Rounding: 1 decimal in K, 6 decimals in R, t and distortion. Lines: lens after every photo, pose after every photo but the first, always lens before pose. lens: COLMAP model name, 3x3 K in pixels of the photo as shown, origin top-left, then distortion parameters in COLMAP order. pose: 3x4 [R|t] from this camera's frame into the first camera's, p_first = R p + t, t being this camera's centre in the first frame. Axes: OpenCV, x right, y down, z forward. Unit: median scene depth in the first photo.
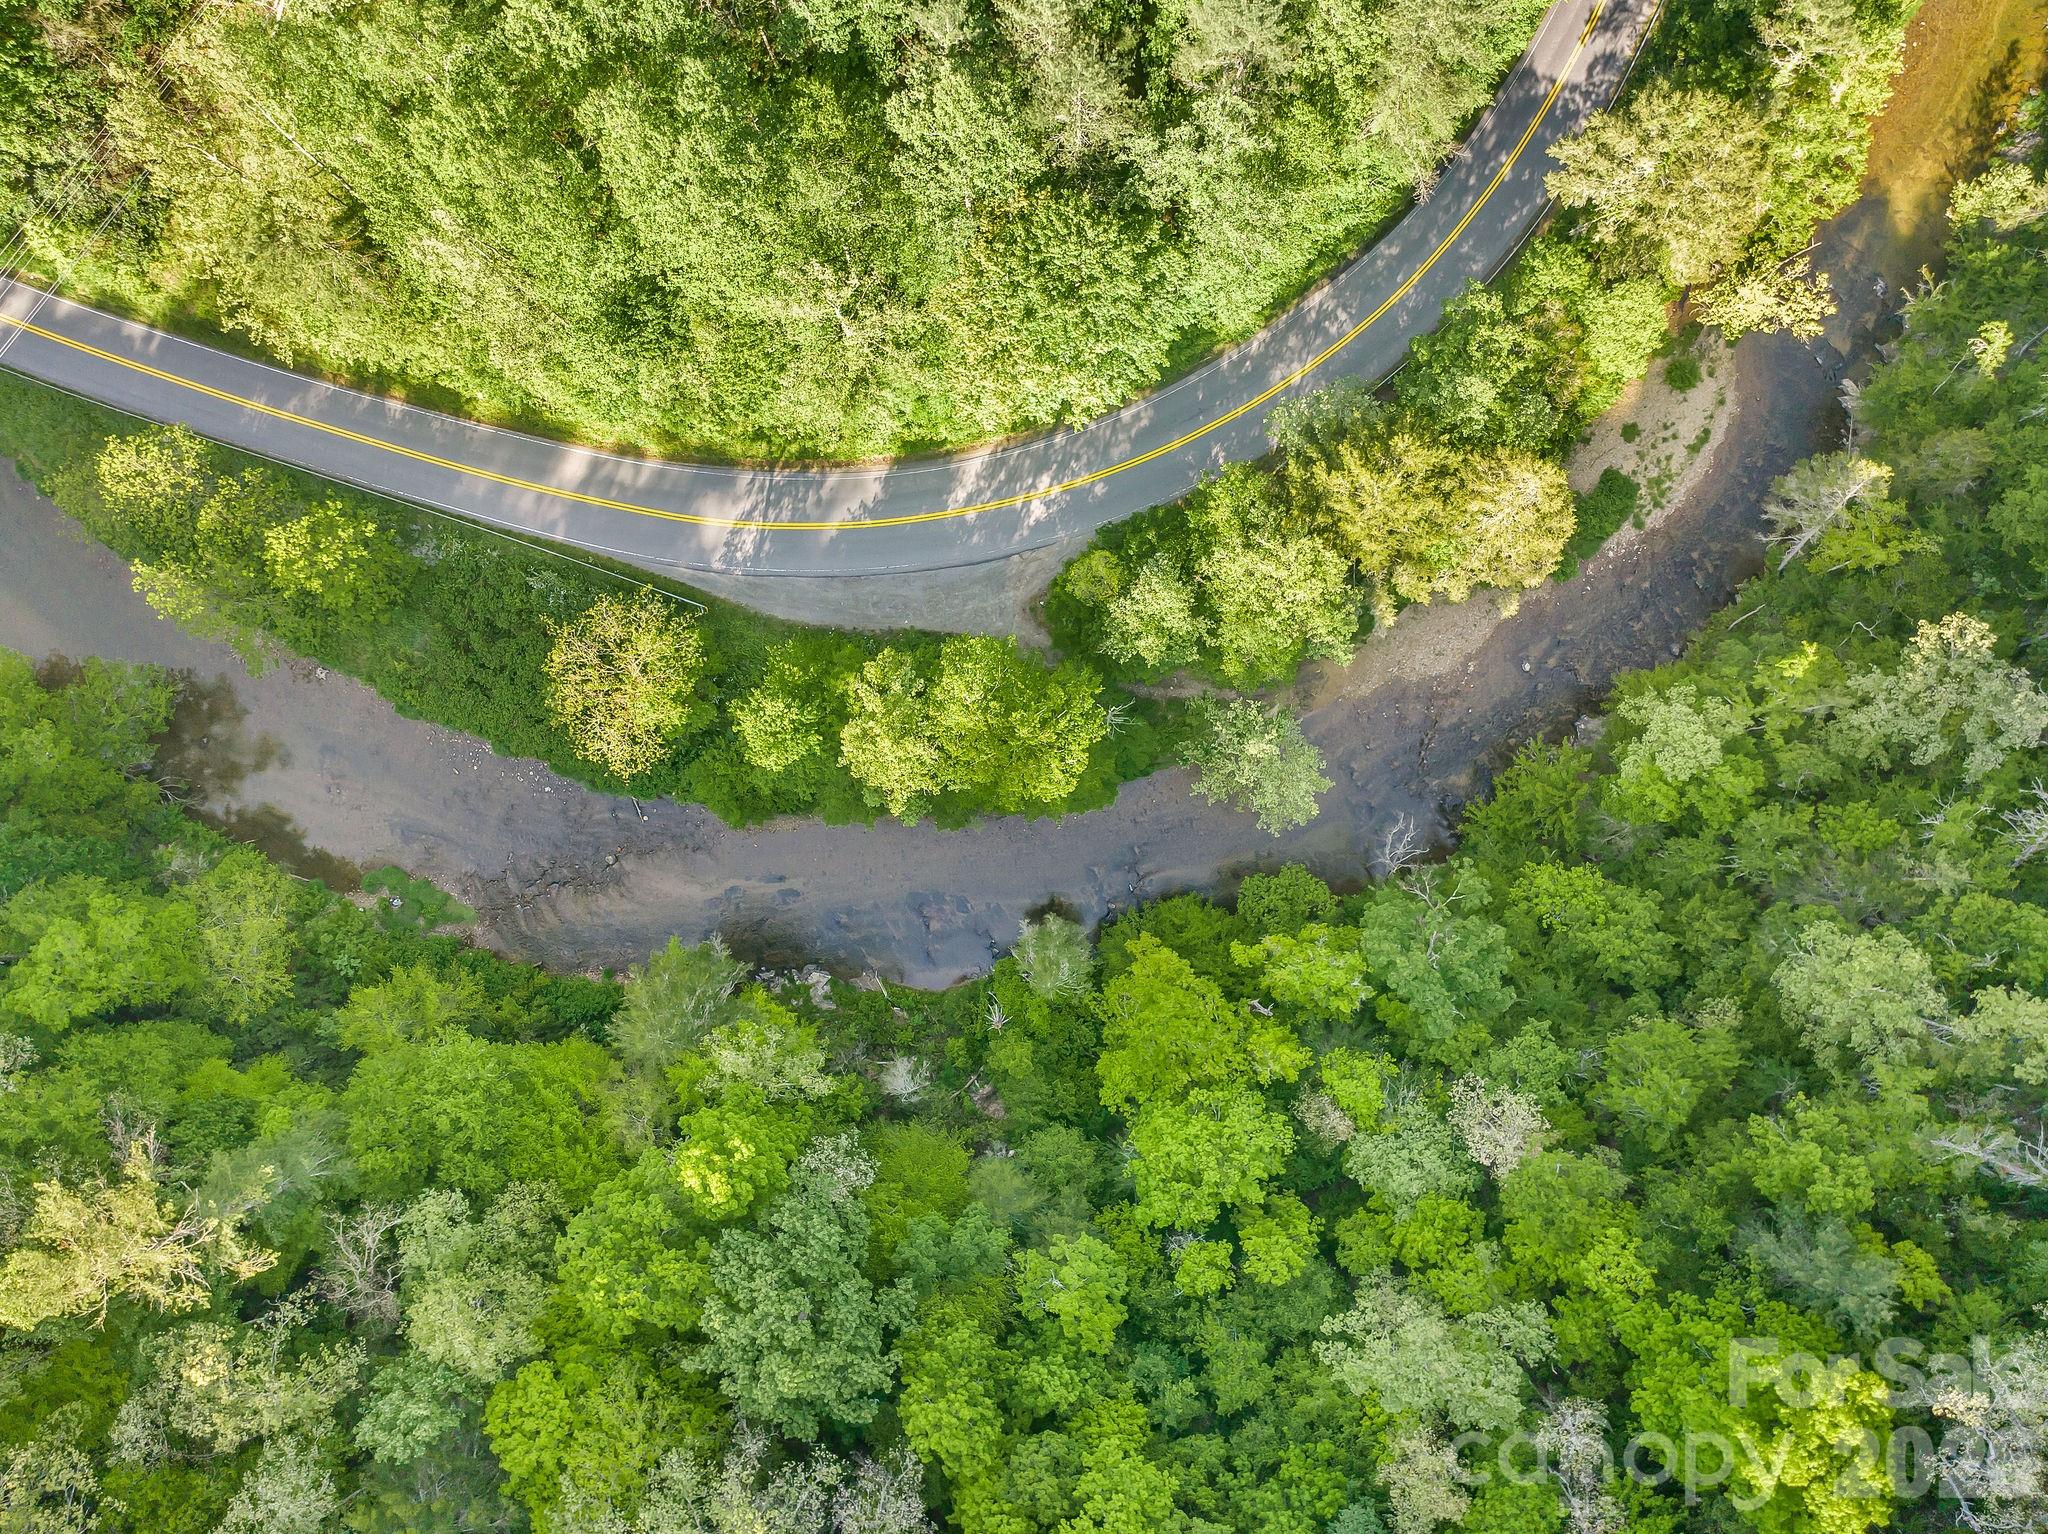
lens RADIAL K [[1468.0, 0, 1035.5], [0, 1468.0, 734.7], [0, 0, 1]] dist [-0.026271, -0.019071]
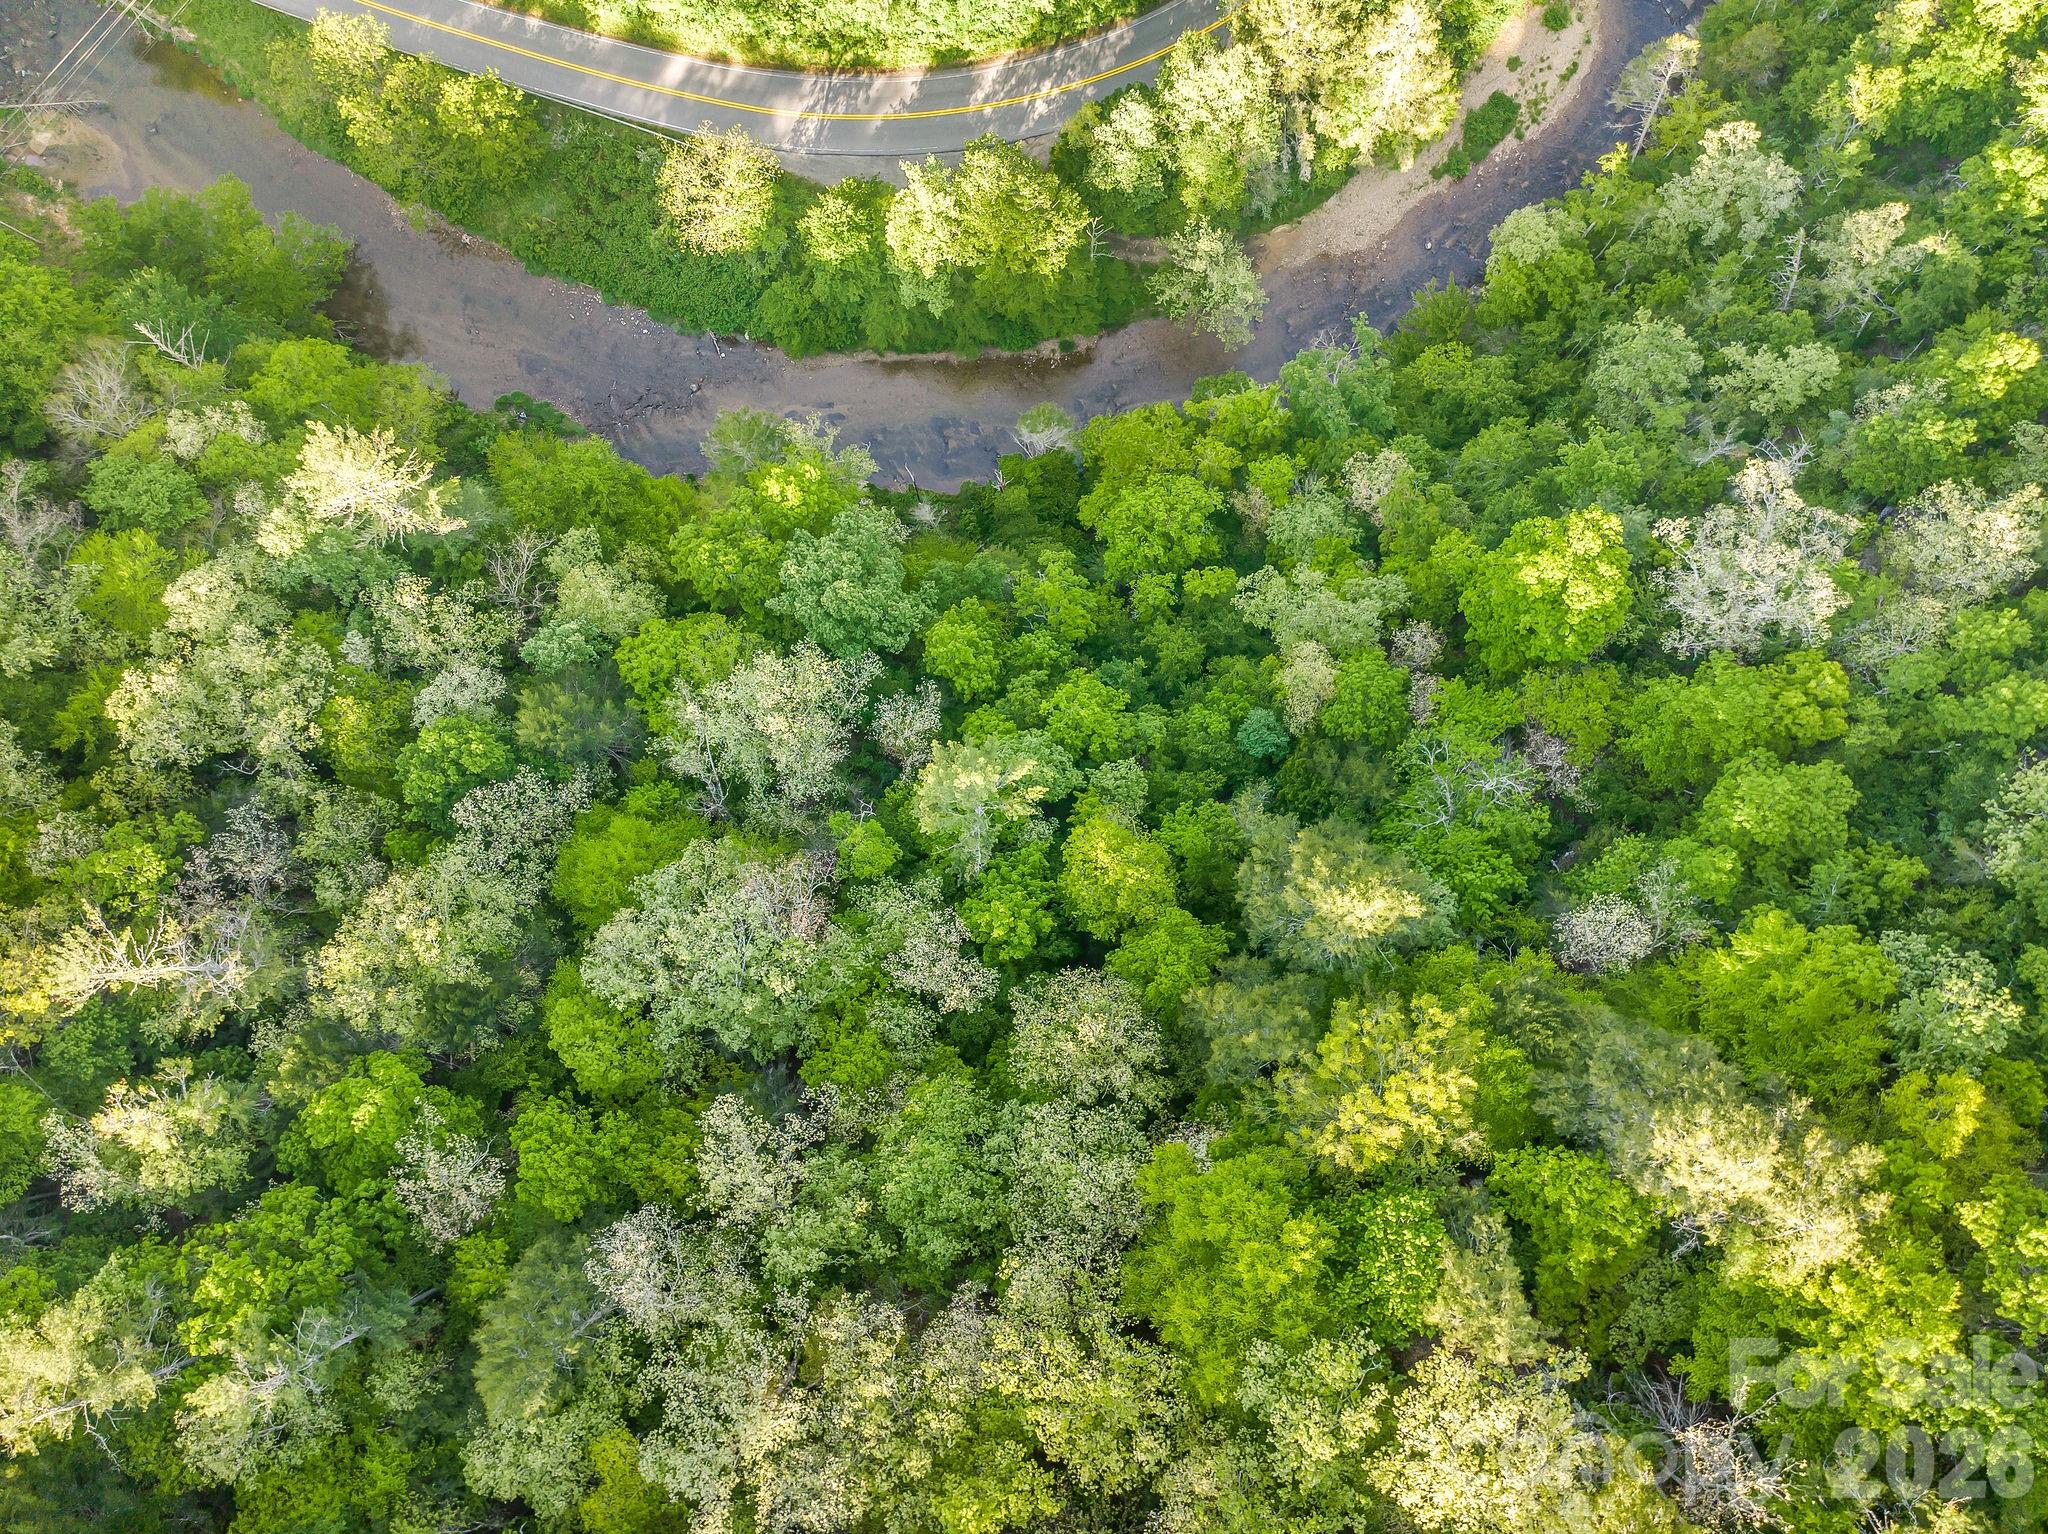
lens RADIAL K [[1468.0, 0, 1035.5], [0, 1468.0, 734.7], [0, 0, 1]] dist [-0.026271, -0.019071]
pose [[0.999818, 0.018898, -0.002538, 0.010291], [-0.018901, 0.999821, -0.001118, 0.388180], [0.002517, 0.001165, 0.999996, -0.256761]]
